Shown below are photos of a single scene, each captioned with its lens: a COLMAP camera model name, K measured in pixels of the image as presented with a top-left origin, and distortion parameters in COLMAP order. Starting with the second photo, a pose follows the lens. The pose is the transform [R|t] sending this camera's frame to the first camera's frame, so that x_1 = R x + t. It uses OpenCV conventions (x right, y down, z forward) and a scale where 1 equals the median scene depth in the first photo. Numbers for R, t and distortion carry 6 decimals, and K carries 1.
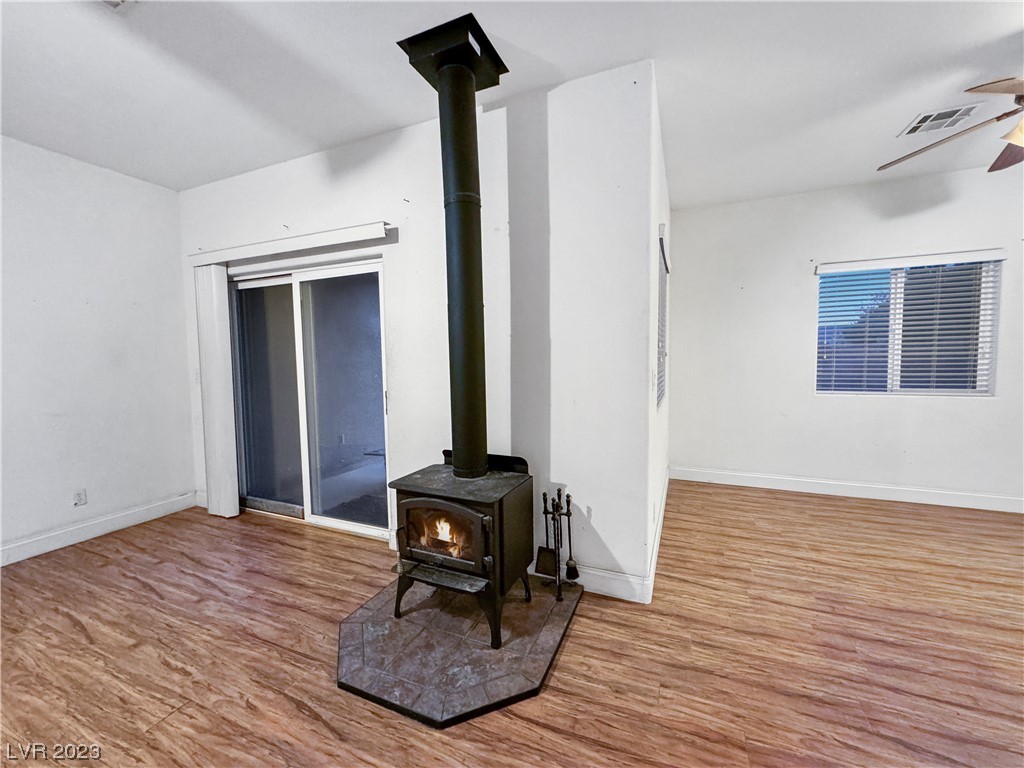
lens RADIAL K [[407.2, 0, 512.1], [0, 407.2, 380.9], [0, 0, 1]] dist [0.000484, -0.000061]
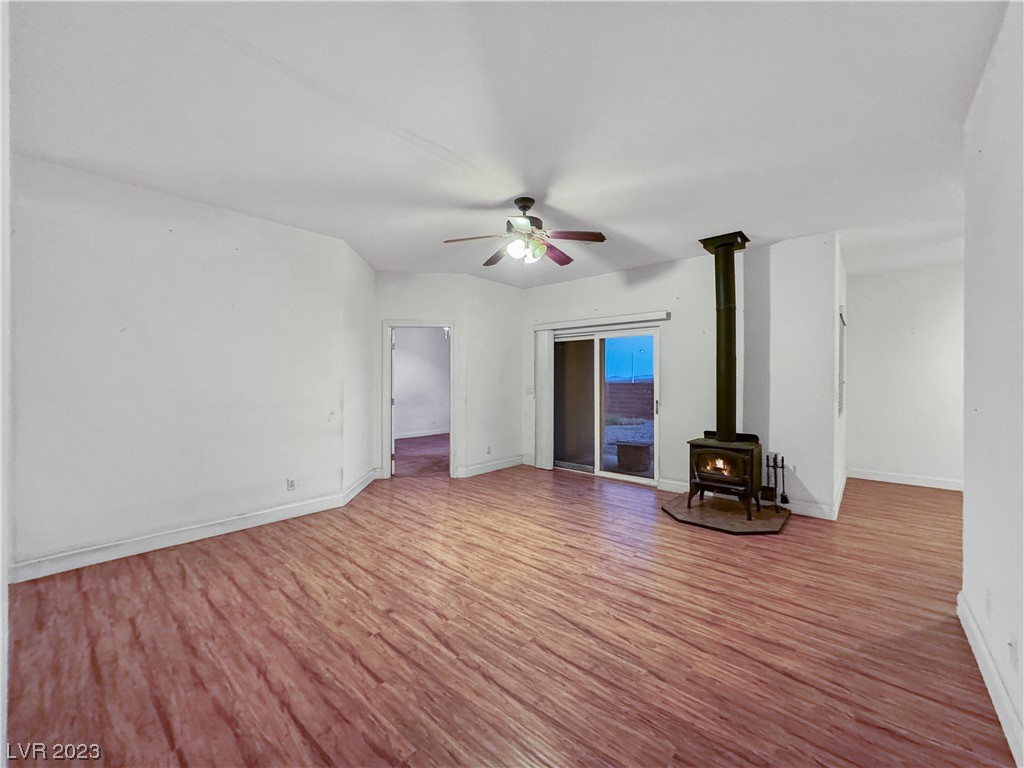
lens RADIAL K [[407.2, 0, 512.1], [0, 407.2, 380.9], [0, 0, 1]] dist [0.000484, -0.000061]
pose [[0.950859, 0.016828, -0.309166, -0.456754], [-0.035062, 0.997951, -0.053519, 0.074619], [0.307632, 0.061729, 0.949501, -1.141096]]
